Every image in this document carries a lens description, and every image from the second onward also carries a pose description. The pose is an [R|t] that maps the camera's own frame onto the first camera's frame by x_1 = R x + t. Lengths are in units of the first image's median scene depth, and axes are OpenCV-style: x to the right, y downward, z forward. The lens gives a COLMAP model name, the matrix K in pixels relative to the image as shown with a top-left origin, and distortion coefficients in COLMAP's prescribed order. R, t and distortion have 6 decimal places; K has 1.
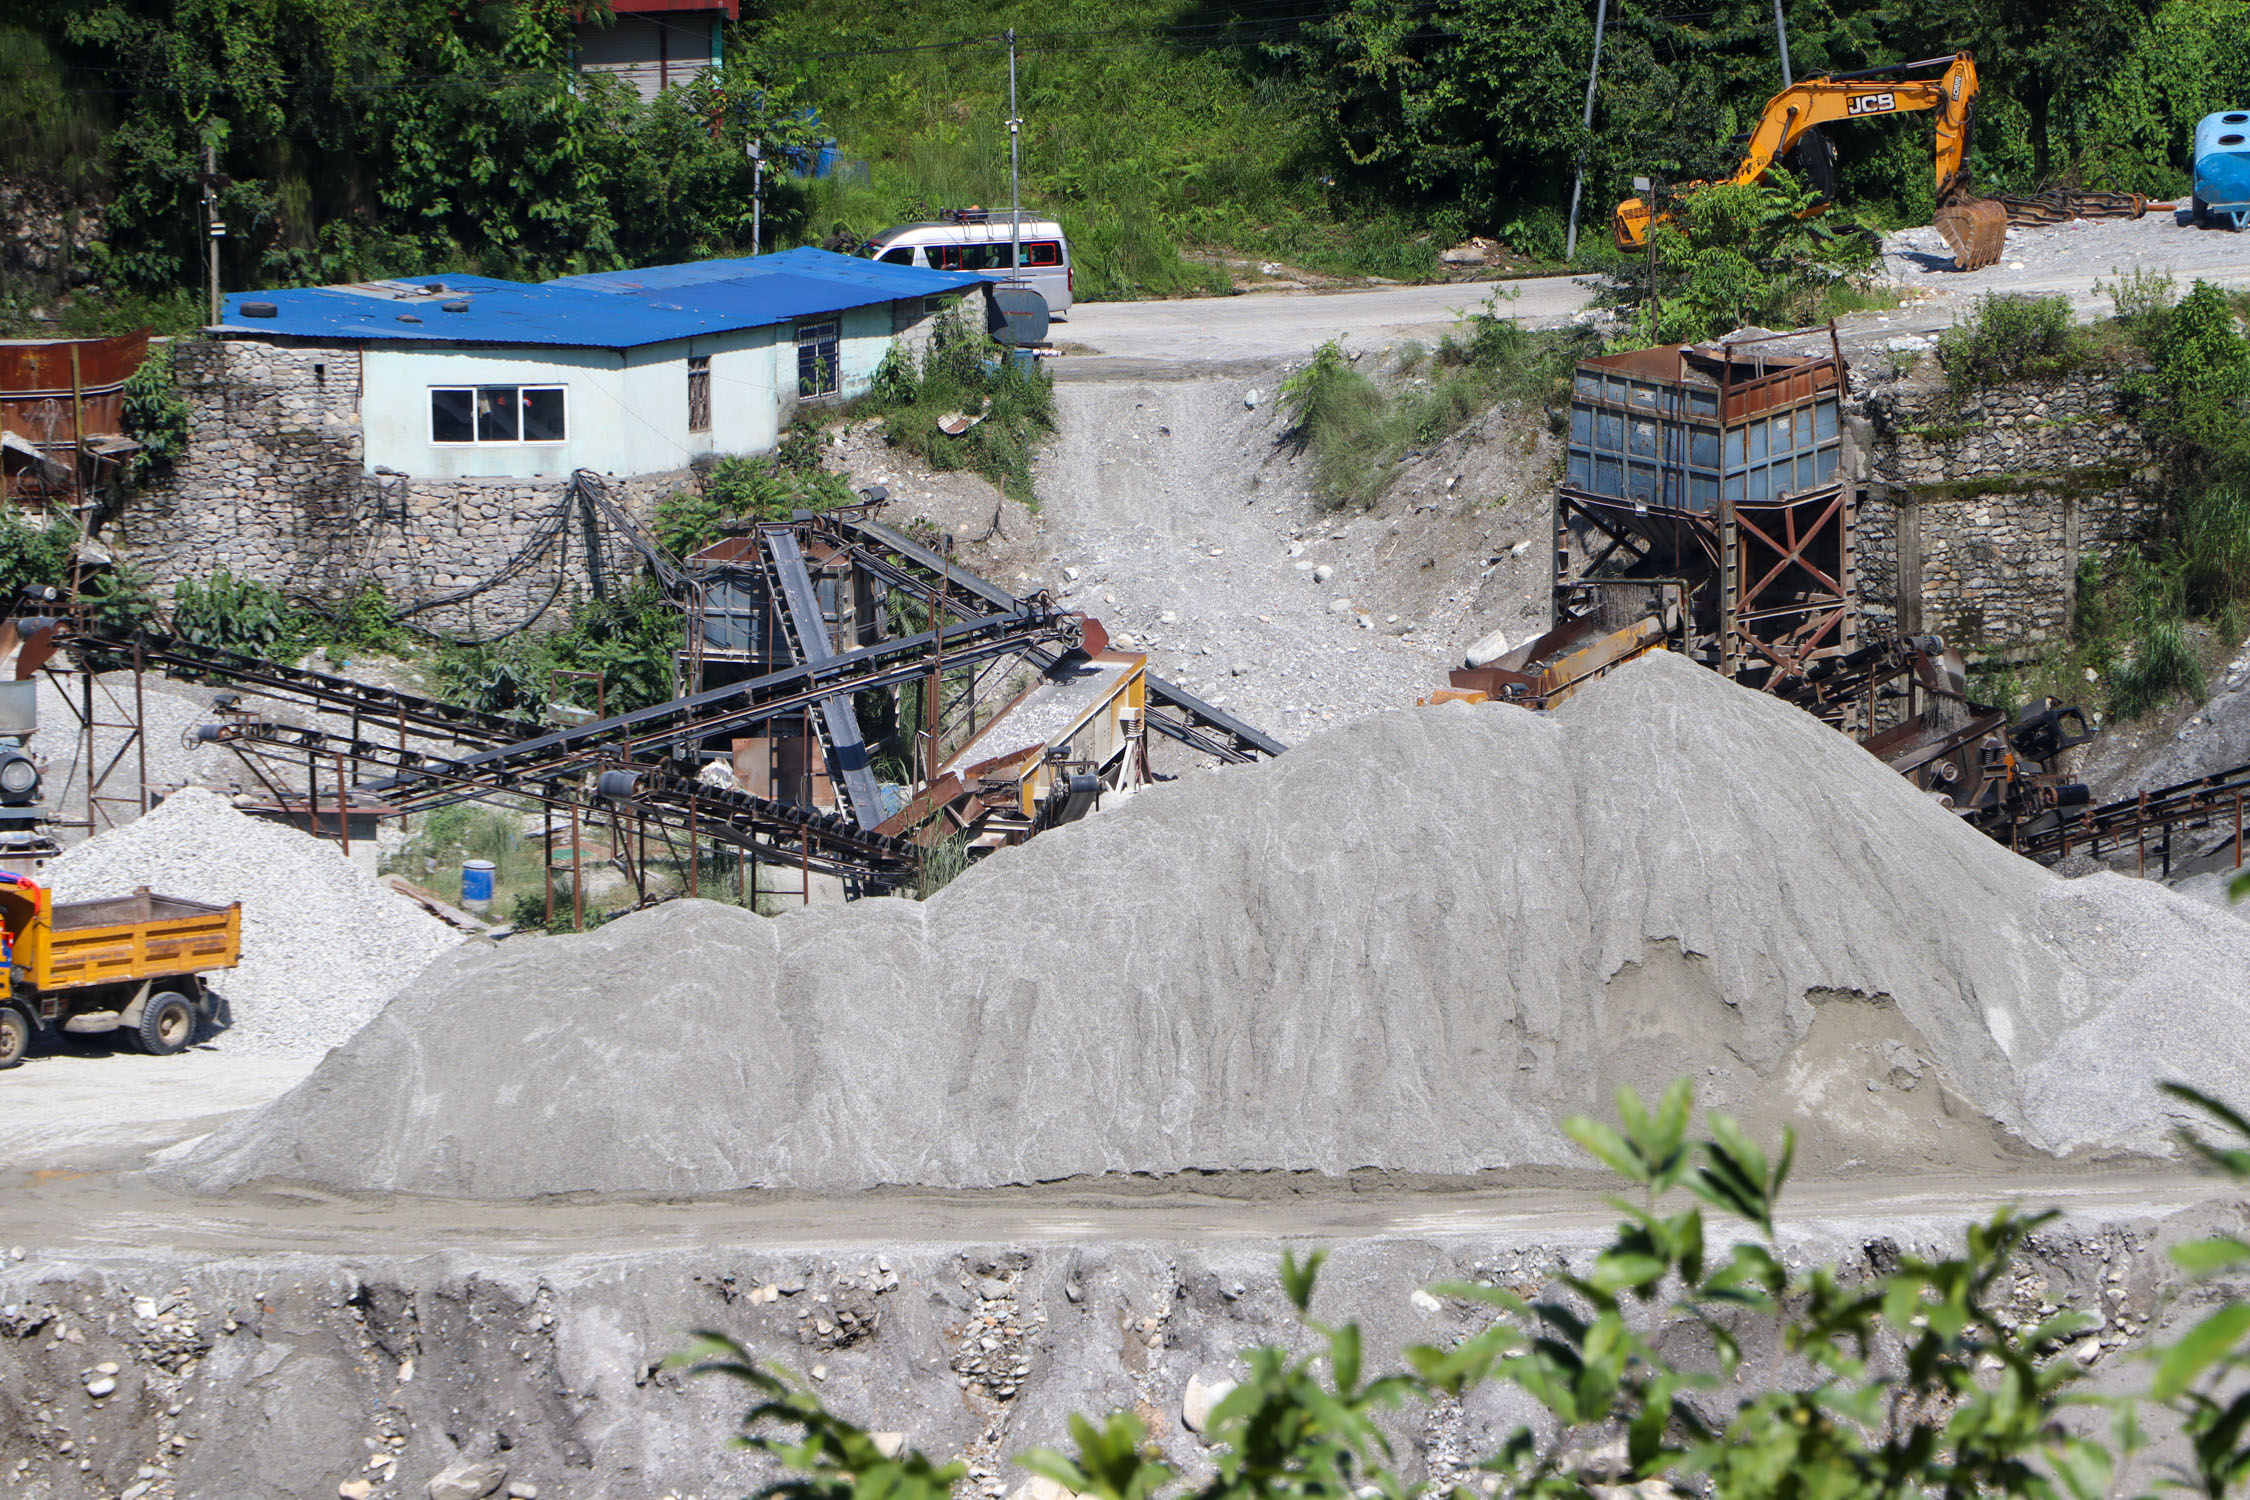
lens RADIAL K [[12214.0, 0, 1125.0], [0, 12214.0, 750.0], [0, 0, 1]] dist [1.976165, 0.564213]
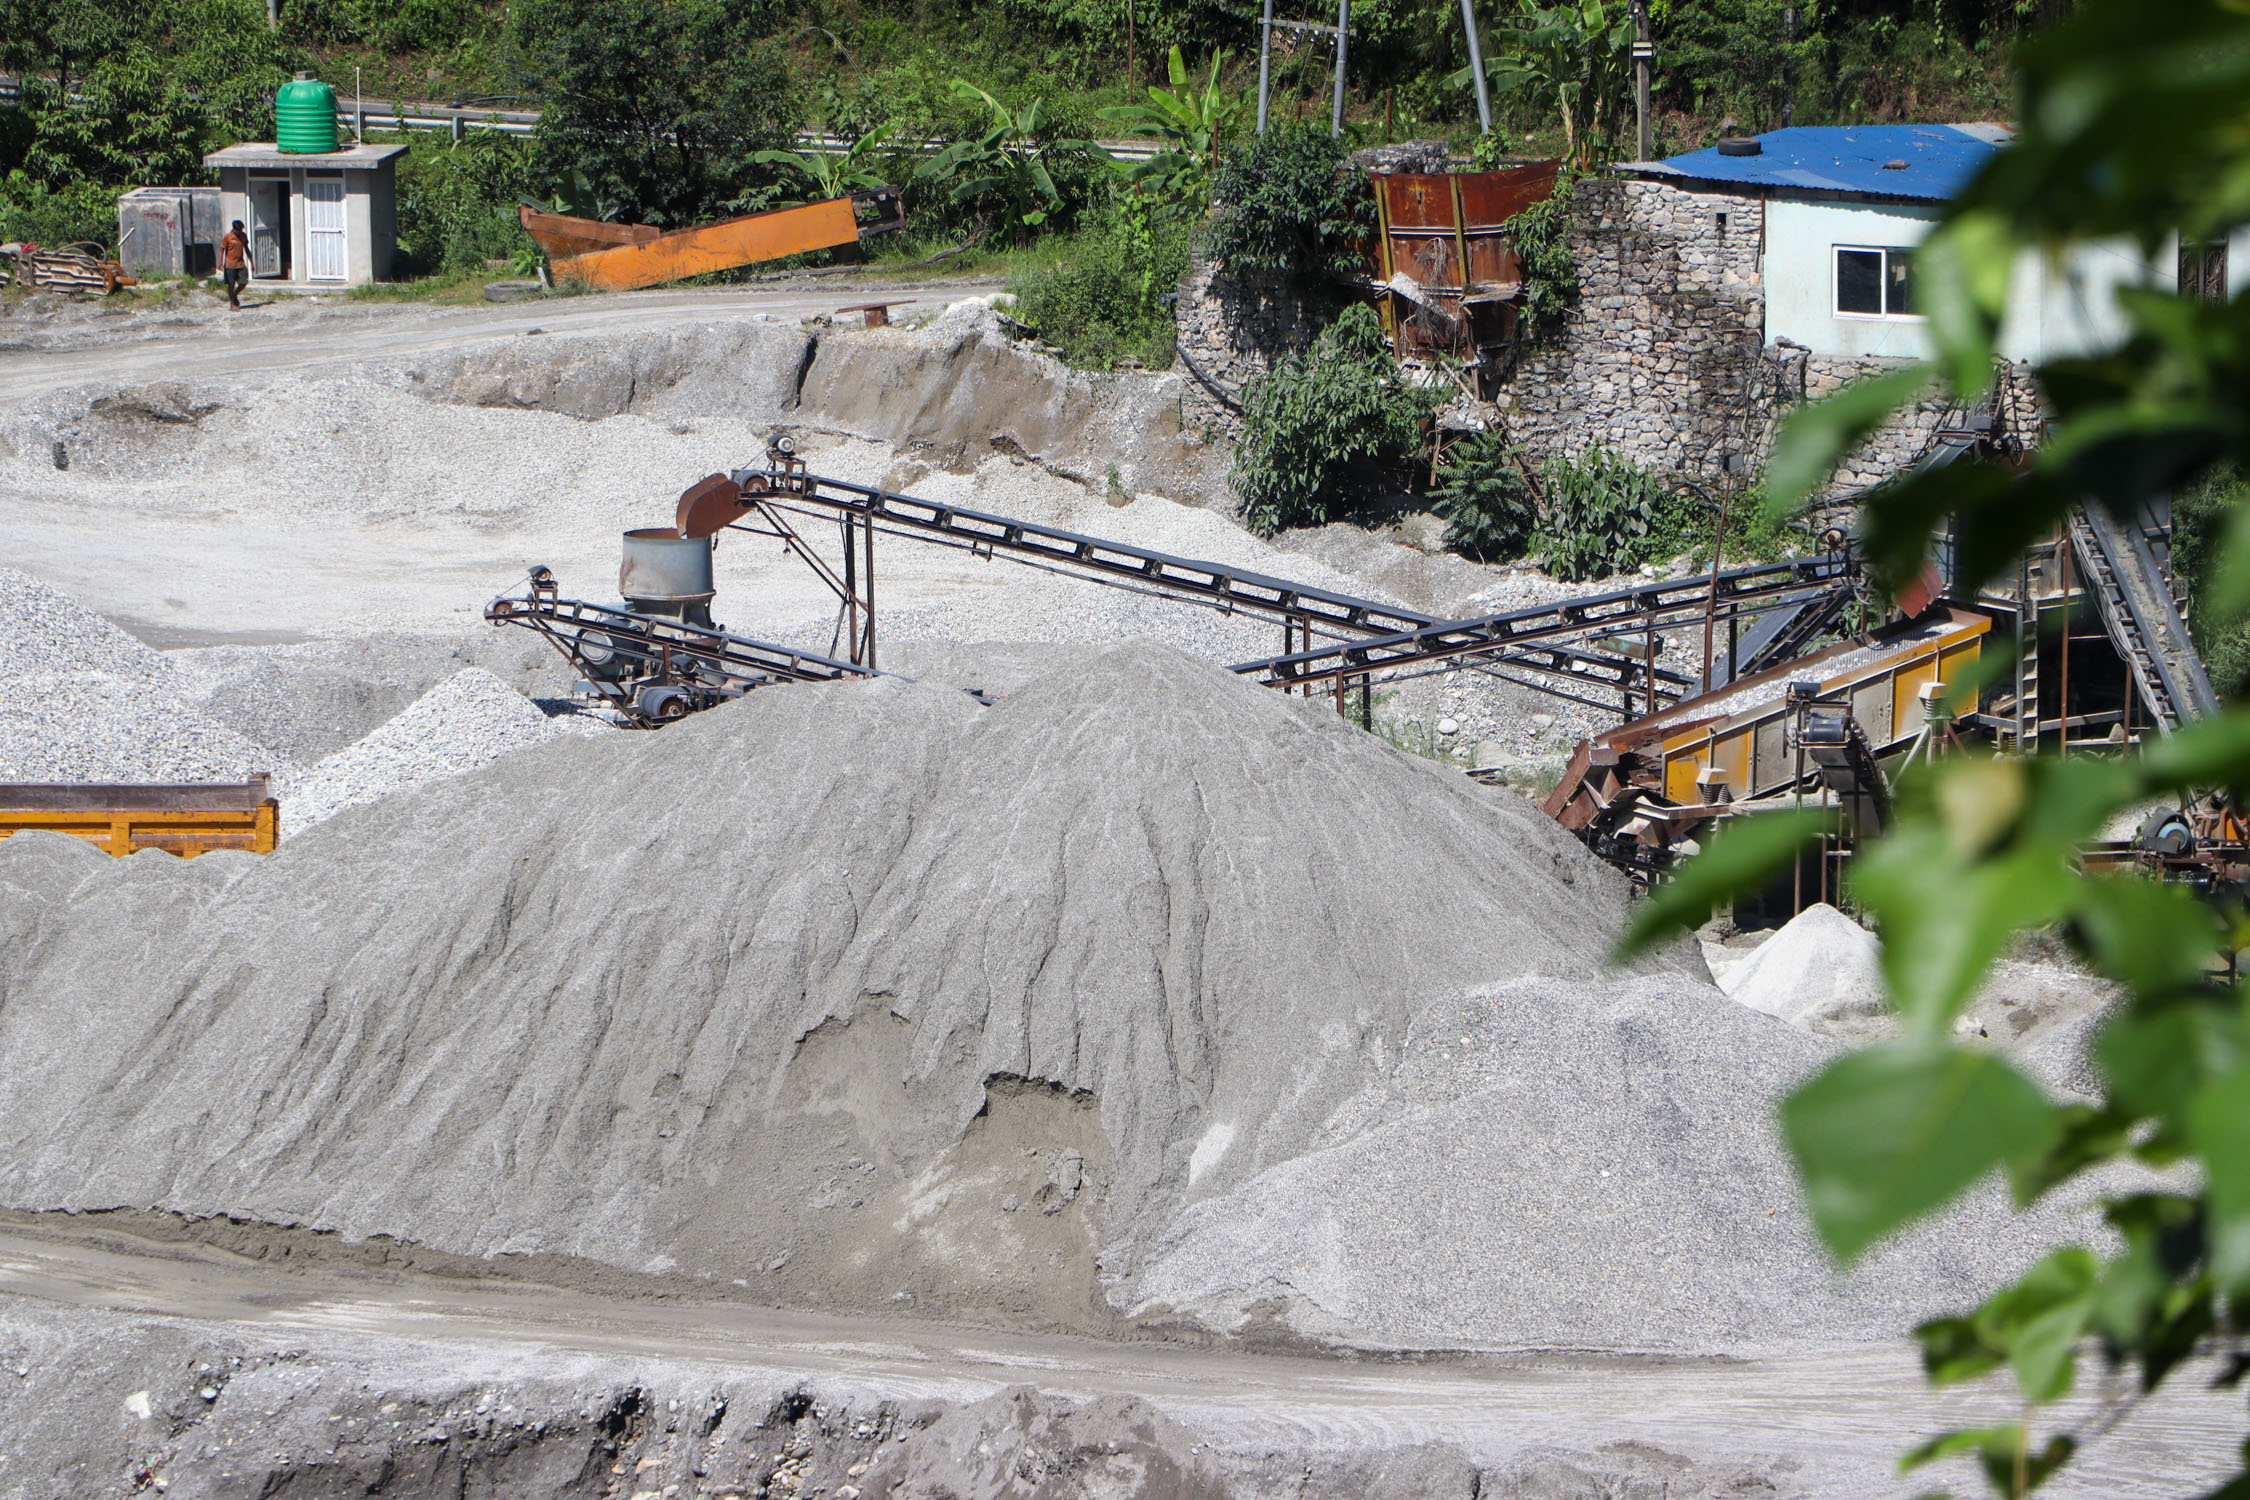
lens RADIAL K [[12214.0, 0, 1125.0], [0, 12214.0, 750.0], [0, 0, 1]] dist [1.976165, 0.564213]
pose [[0.750966, 0.088918, -0.654327, 0.462586], [-0.076331, 0.995939, 0.047736, -0.031778], [0.655914, 0.014098, 0.754704, 0.333108]]
